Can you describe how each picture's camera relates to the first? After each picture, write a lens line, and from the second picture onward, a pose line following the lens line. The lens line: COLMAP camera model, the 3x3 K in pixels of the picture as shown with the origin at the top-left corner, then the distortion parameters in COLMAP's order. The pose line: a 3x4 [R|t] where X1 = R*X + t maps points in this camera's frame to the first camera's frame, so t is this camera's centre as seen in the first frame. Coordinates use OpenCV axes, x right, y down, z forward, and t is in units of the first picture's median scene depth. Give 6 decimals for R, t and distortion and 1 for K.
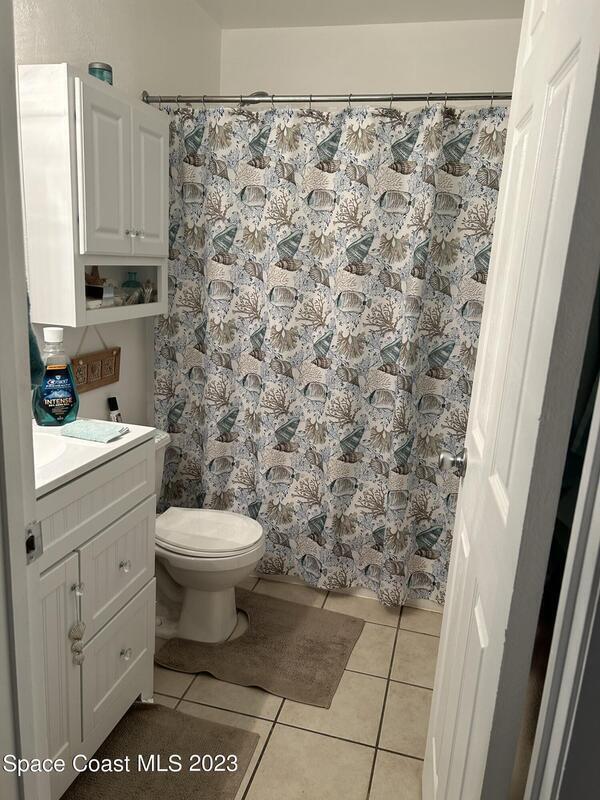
lens RADIAL K [[599.6, 0, 300.0], [0, 599.6, 400.0], [0, 0, 1]] dist [0.025889, 0.000547]
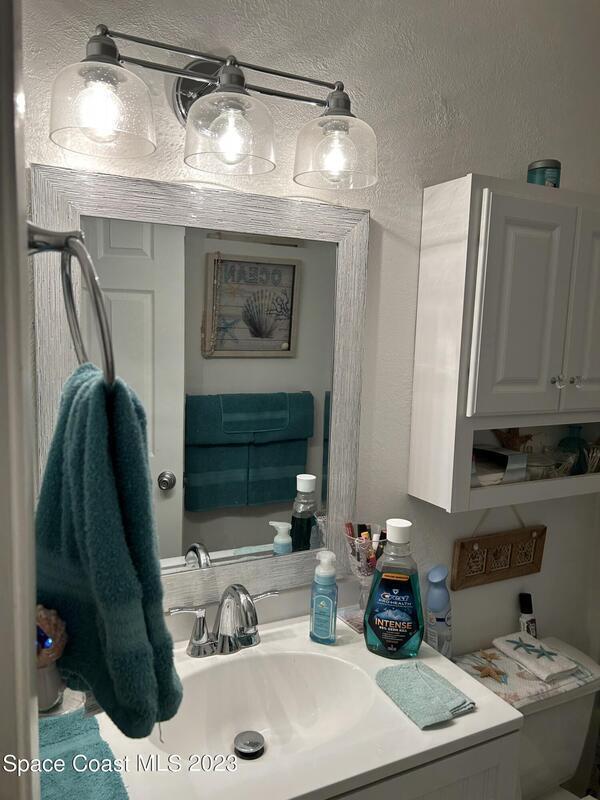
lens RADIAL K [[599.6, 0, 300.0], [0, 599.6, 400.0], [0, 0, 1]] dist [0.025889, 0.000547]
pose [[0.672257, 0.054752, -0.738291, 0.033568], [-0.167822, 0.982570, -0.079944, -0.160700], [0.721046, 0.177645, 0.669728, 0.344967]]
